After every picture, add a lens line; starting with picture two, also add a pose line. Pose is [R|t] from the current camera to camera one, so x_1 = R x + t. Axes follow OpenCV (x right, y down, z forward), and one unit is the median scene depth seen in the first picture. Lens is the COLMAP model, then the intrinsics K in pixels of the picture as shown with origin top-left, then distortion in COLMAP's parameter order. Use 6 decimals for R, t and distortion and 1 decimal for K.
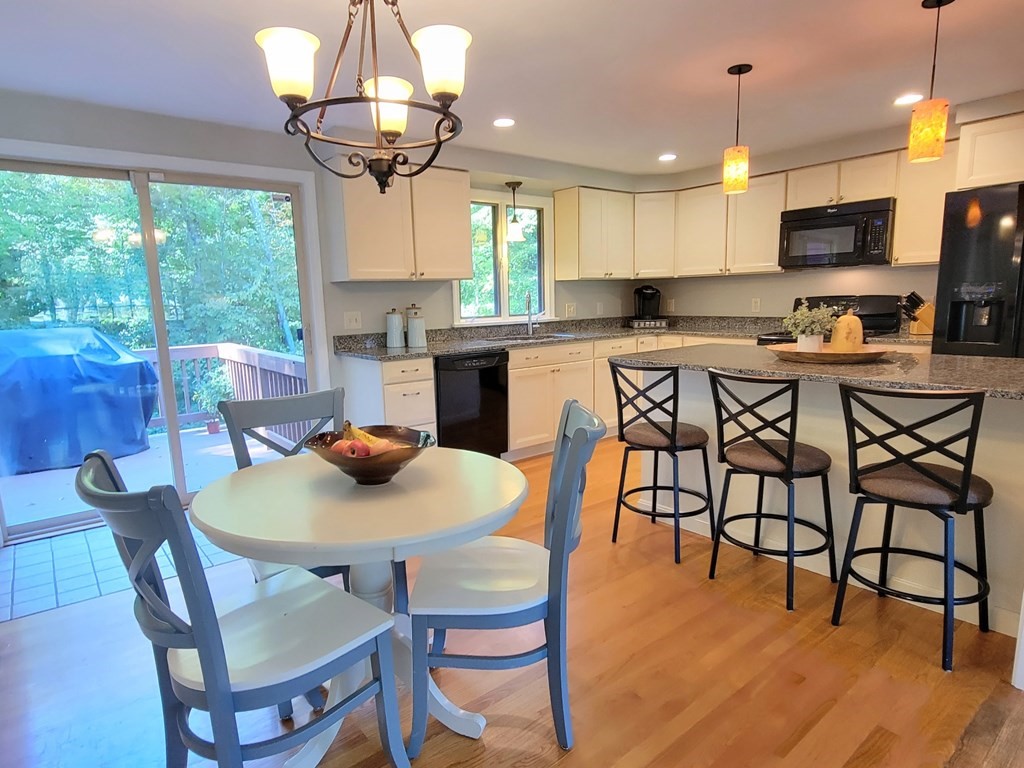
lens RADIAL K [[579.6, 0, 525.0], [0, 579.6, 394.4], [0, 0, 1]] dist [0.003840, -0.003416]
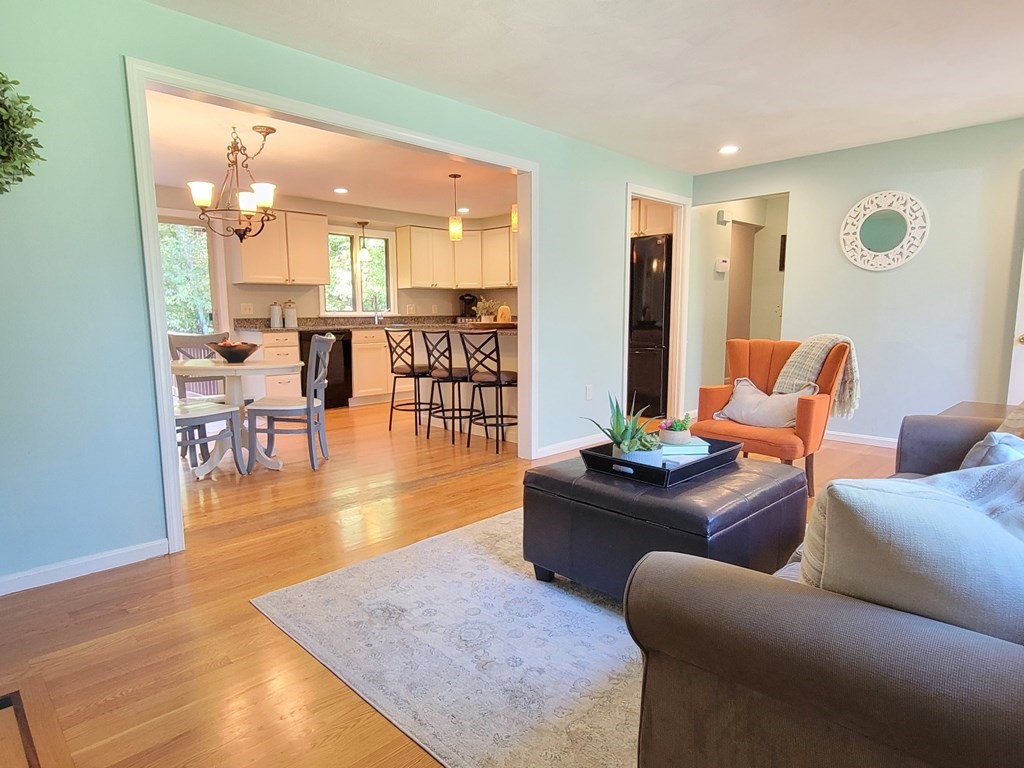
lens RADIAL K [[579.6, 0, 517.3], [0, 579.6, 392.8], [0, 0, 1]] dist [0.003840, -0.003416]
pose [[0.994797, 0.008679, 0.101506, 0.258693], [-0.005638, 0.999528, -0.030209, 0.135757], [-0.101720, 0.029479, 0.994376, -0.590458]]
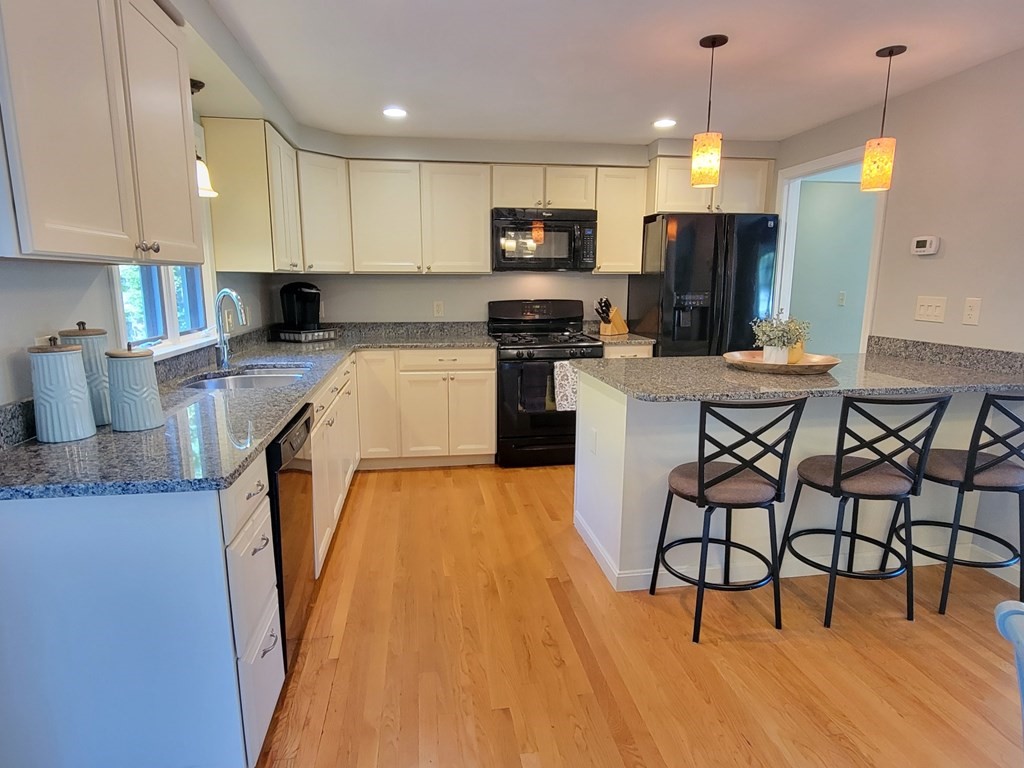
lens RADIAL K [[579.6, 0, 507.5], [0, 579.6, 378.0], [0, 0, 1]] dist [0.003840, -0.003416]
pose [[0.552271, -0.112134, 0.826089, -0.354932], [0.124086, 0.990931, 0.051554, -0.102304], [-0.824379, 0.074034, 0.561176, 0.531381]]
